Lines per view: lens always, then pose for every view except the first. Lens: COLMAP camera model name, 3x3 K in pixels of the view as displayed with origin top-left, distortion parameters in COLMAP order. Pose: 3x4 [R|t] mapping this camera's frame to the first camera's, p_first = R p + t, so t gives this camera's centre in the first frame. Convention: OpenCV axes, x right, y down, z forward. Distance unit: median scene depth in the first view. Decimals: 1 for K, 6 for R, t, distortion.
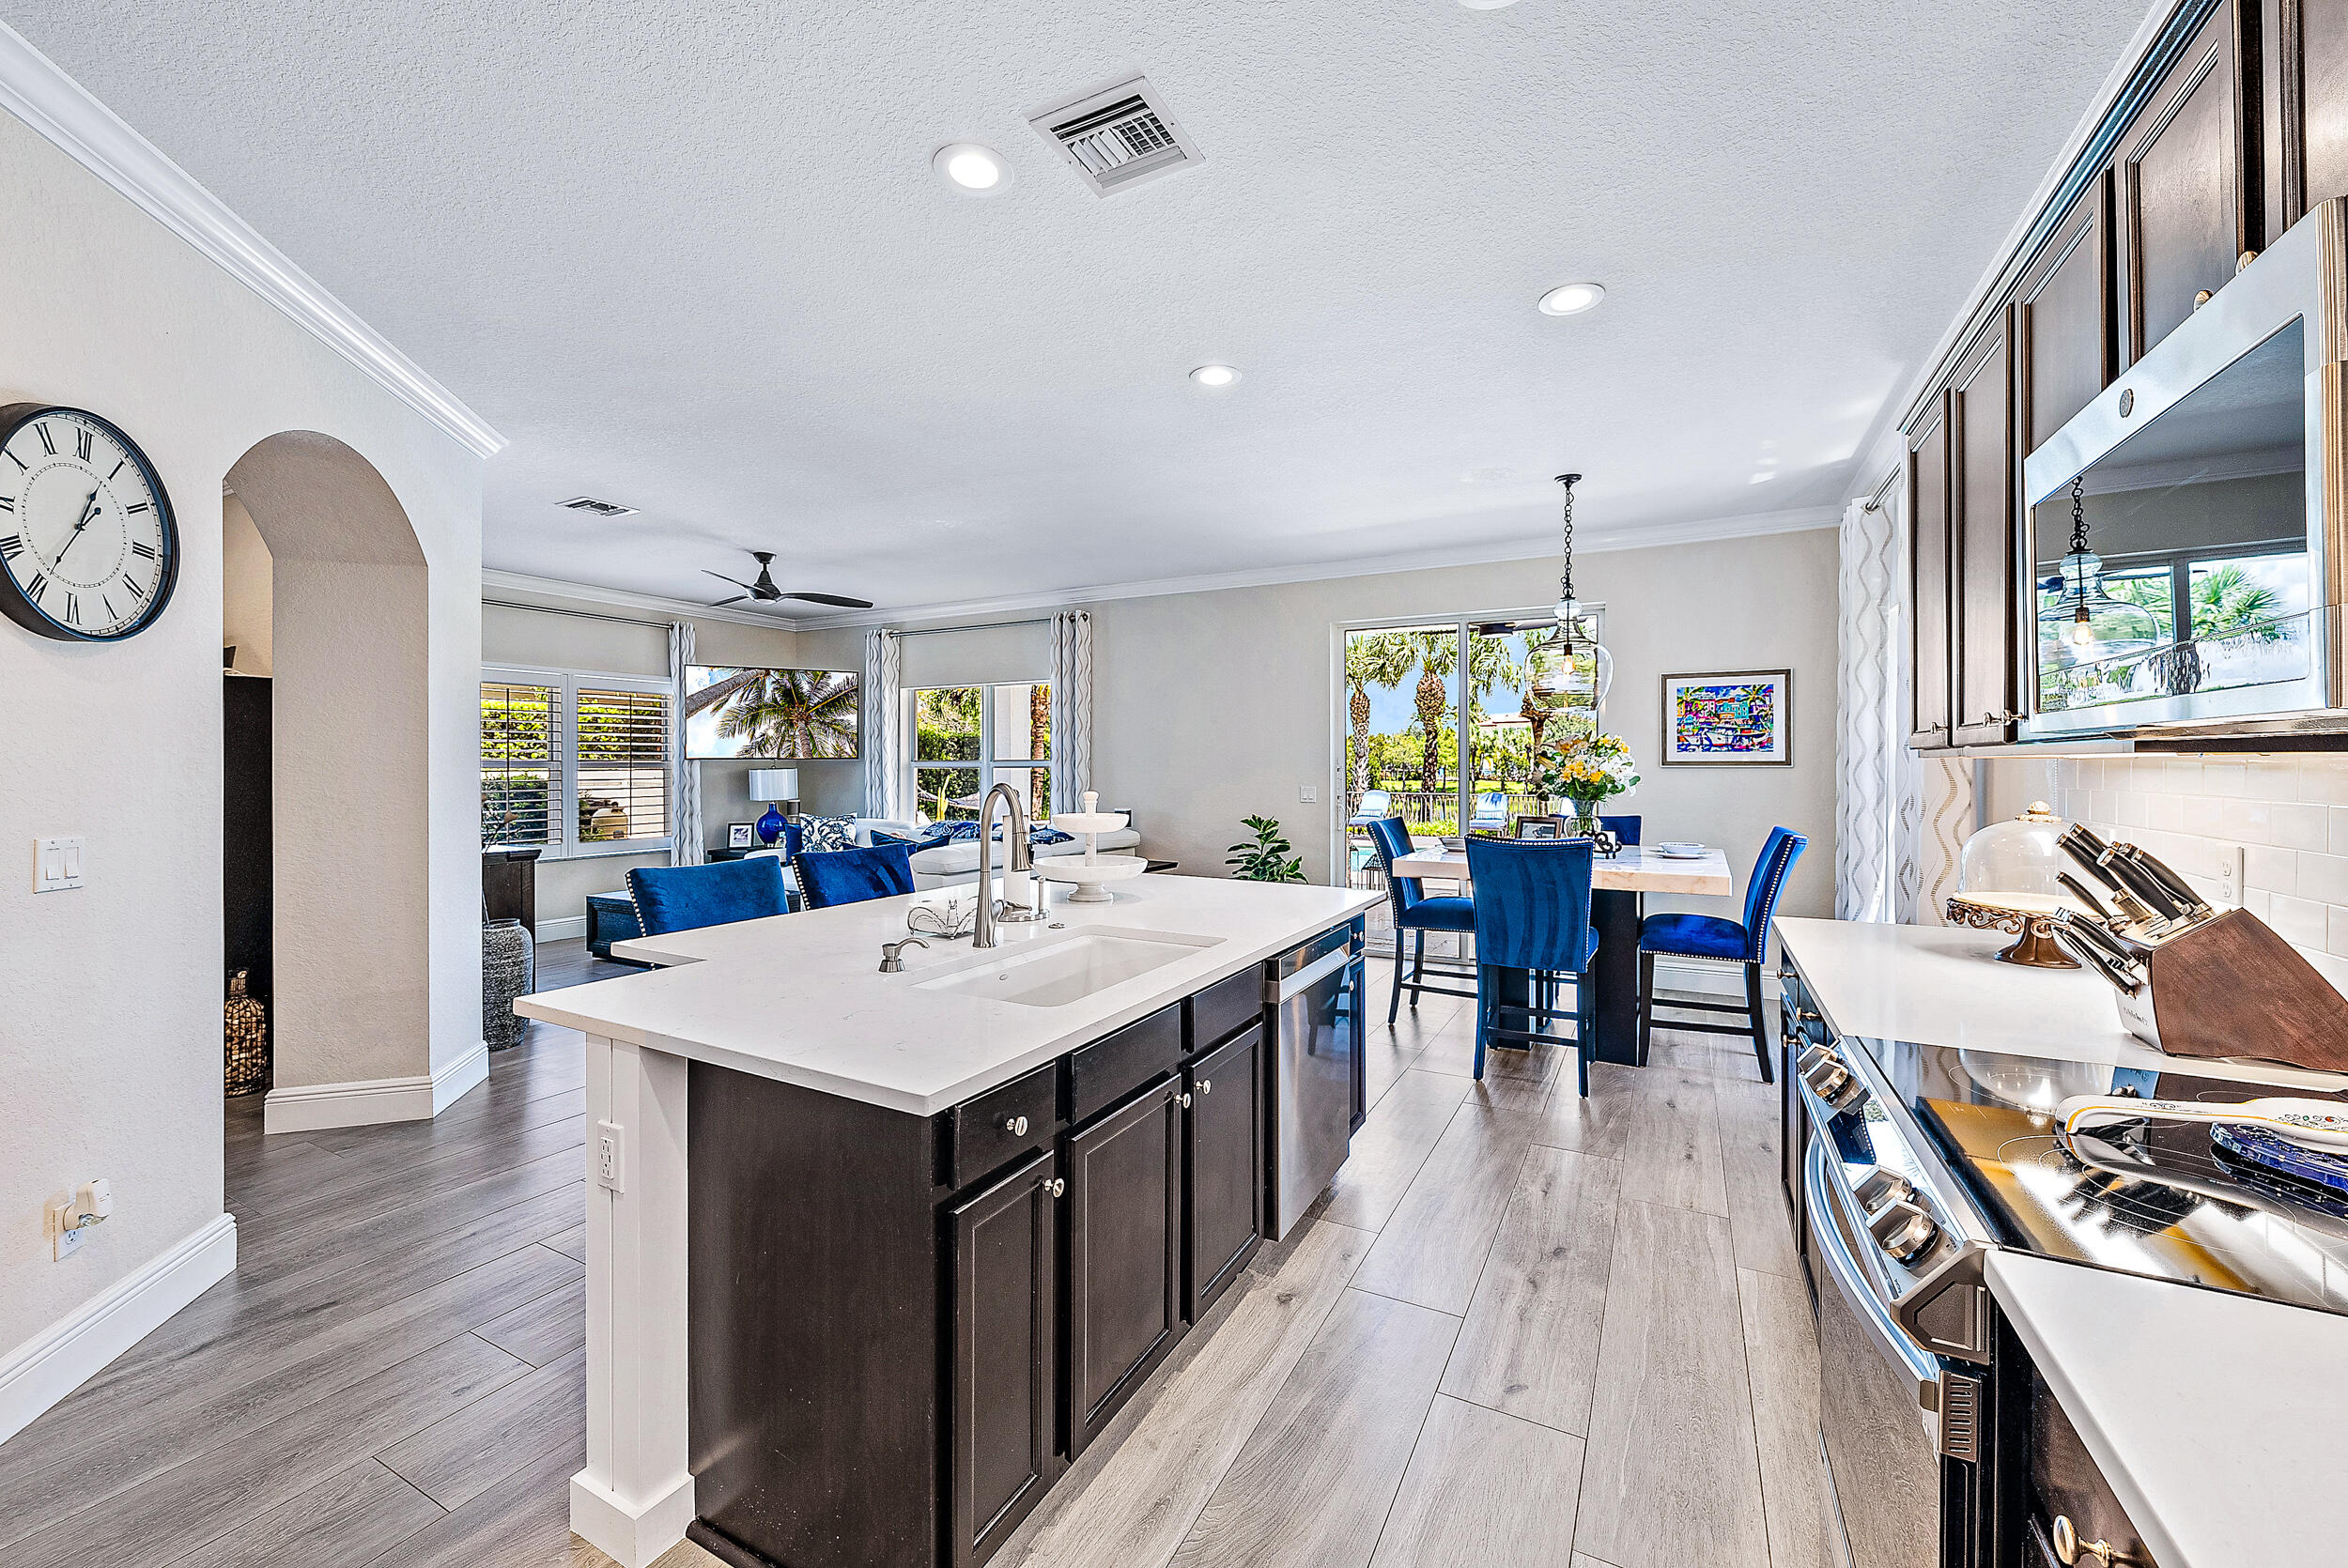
lens RADIAL K [[938.3, 0, 1181.8], [0, 938.3, 768.2], [0, 0, 1]] dist [0.001537, 0.000058]
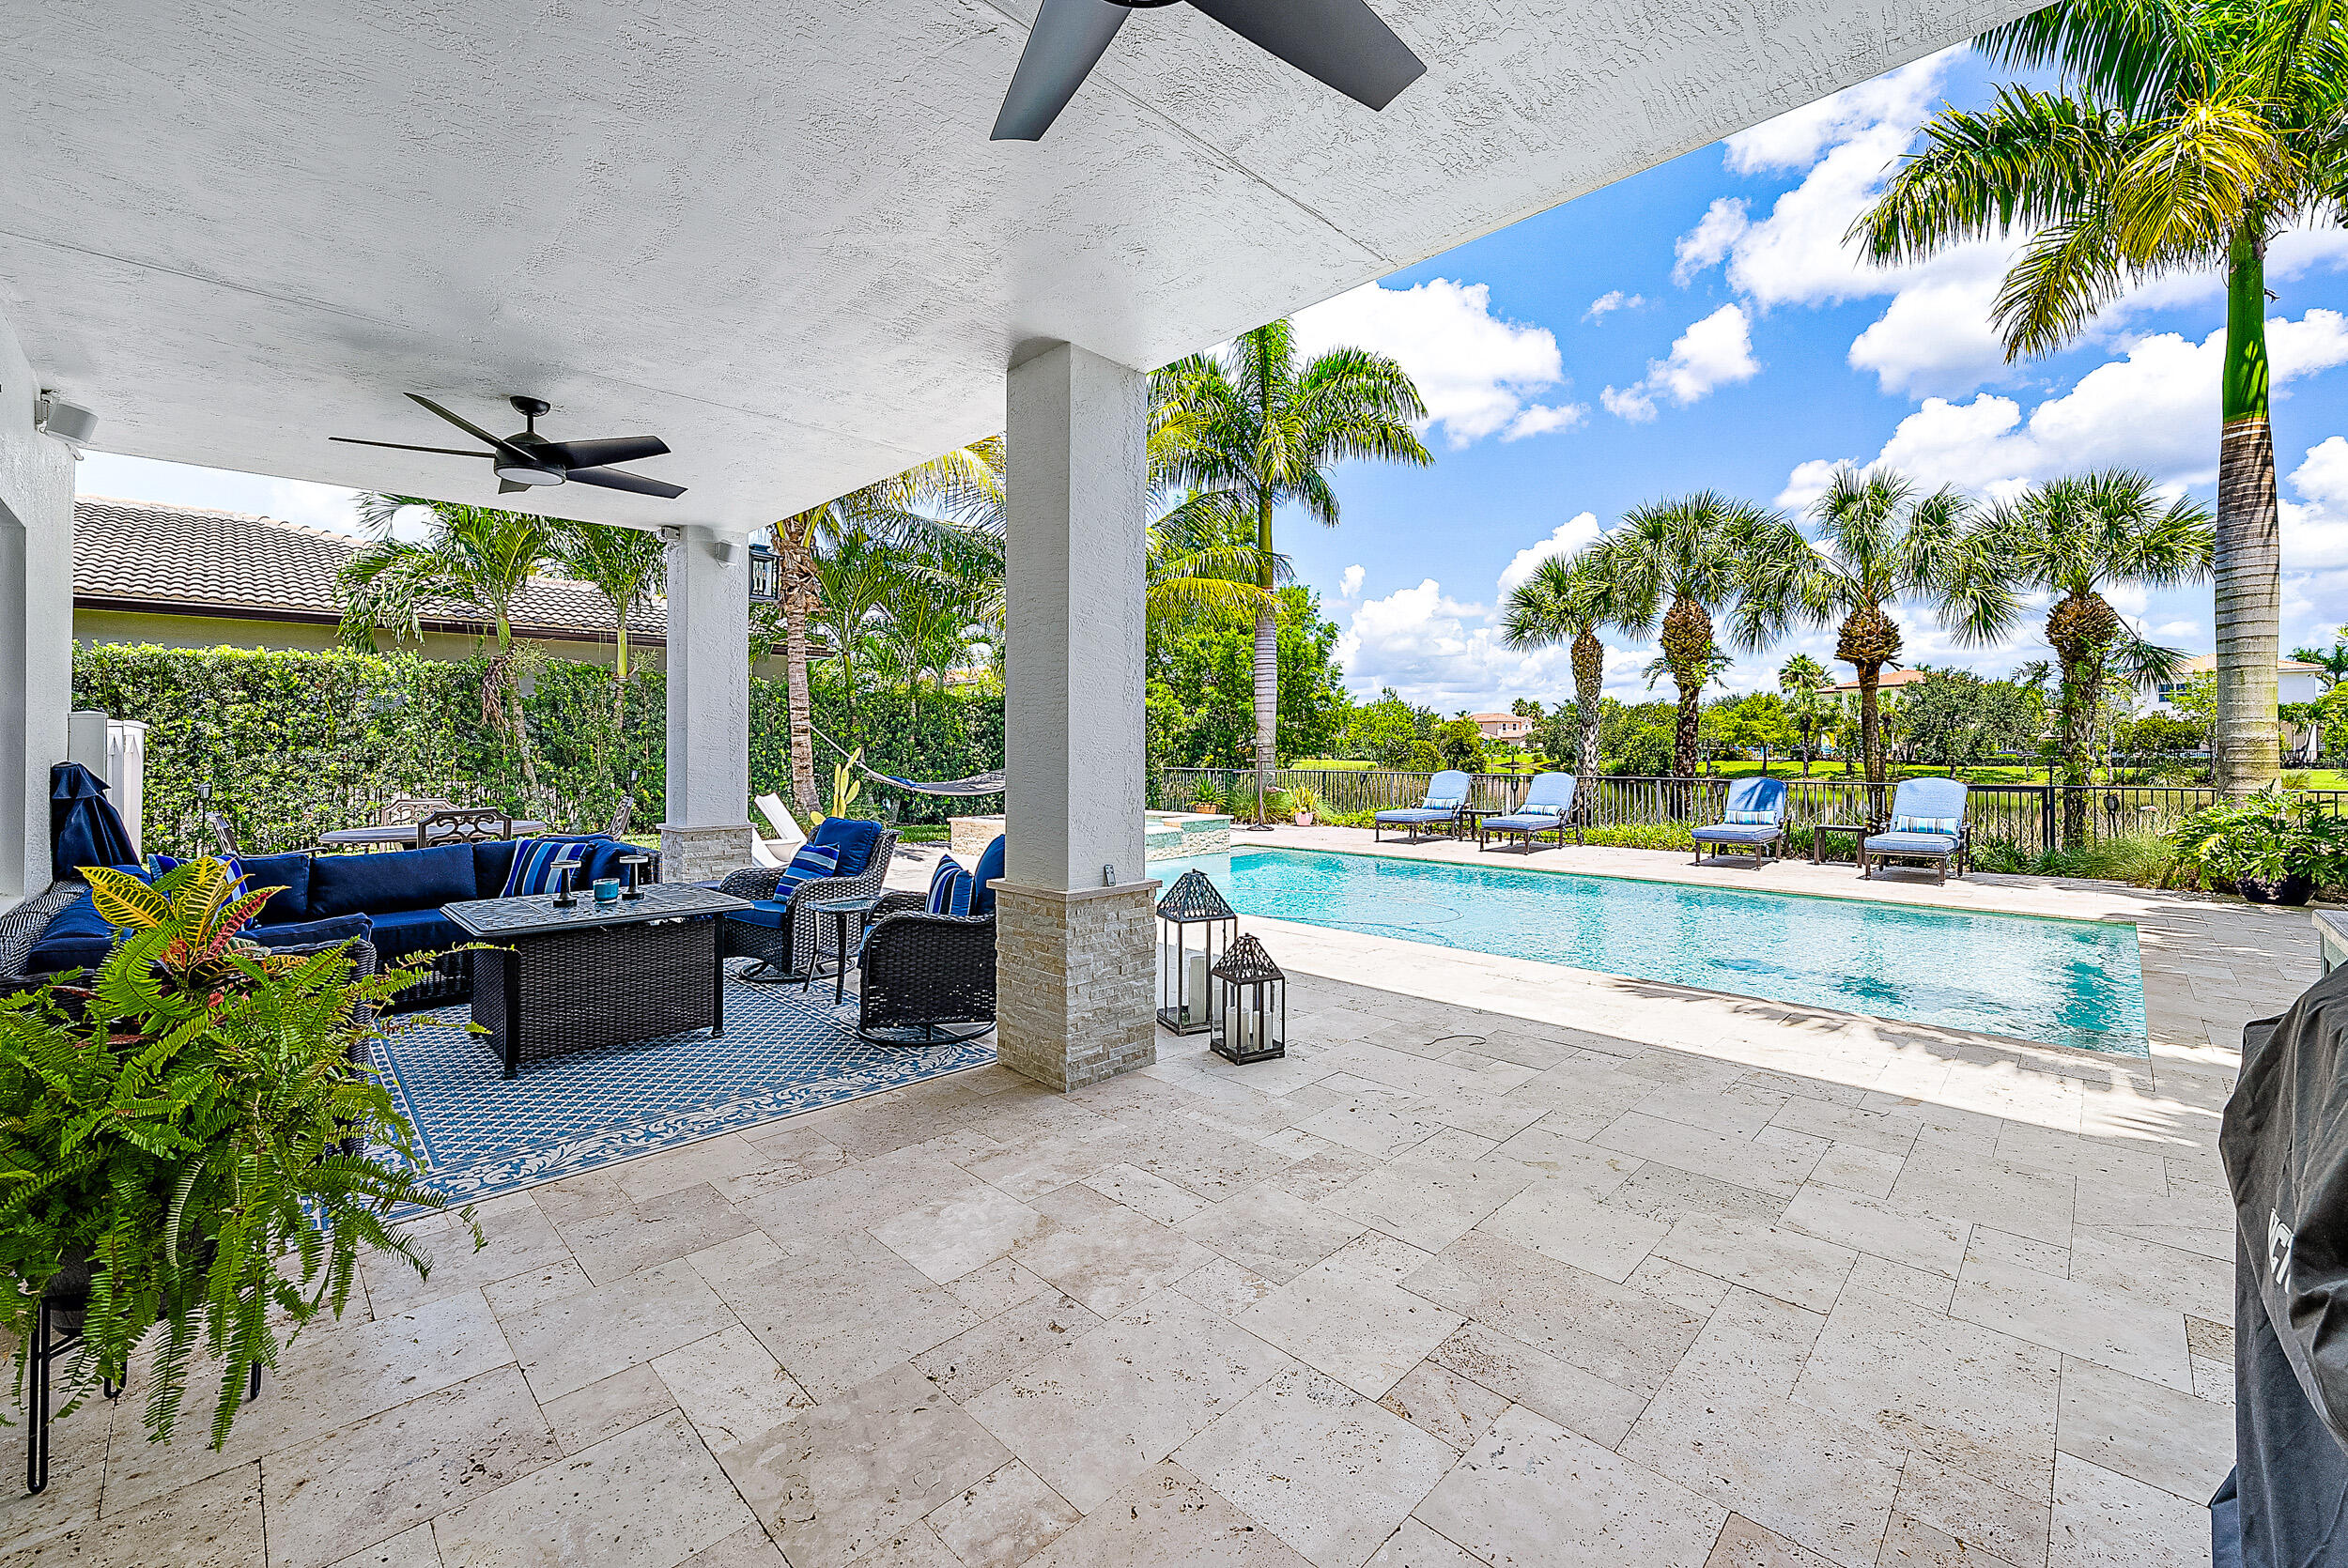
lens RADIAL K [[938.3, 0, 1194.7], [0, 938.3, 737.0], [0, 0, 1]] dist [0.001537, 0.000058]
pose [[0.957852, -0.002051, -0.287253, 0.570167], [-0.001071, 0.999942, -0.010711, 0.026331], [0.287259, 0.010567, 0.957795, 1.198988]]
